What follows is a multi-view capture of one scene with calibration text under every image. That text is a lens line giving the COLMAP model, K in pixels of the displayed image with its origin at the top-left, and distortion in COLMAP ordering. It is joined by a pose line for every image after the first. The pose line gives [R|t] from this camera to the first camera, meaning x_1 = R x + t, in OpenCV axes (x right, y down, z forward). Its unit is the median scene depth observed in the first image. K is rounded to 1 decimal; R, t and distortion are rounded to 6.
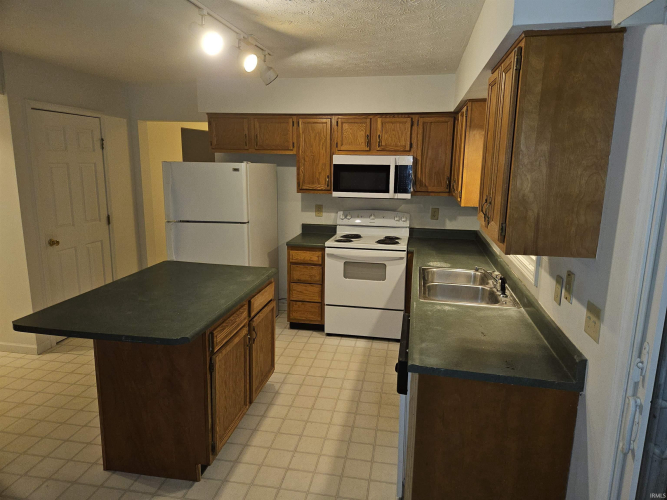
lens RADIAL K [[445.7, 0, 333.5], [0, 445.7, 250.0], [0, 0, 1]] dist [0.064403, -0.055829]
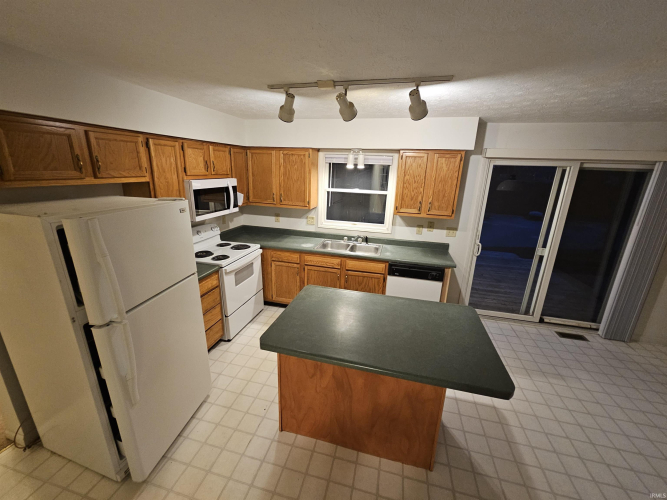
lens RADIAL K [[273.9, 0, 328.2], [0, 273.9, 250.1], [0, 0, 1]] dist [-0.000305, -0.000192]
pose [[0.067084, -0.298415, 0.952076, -0.610401], [0.178675, 0.942393, 0.282790, -0.185622], [-0.981619, 0.151141, 0.116539, 0.657754]]
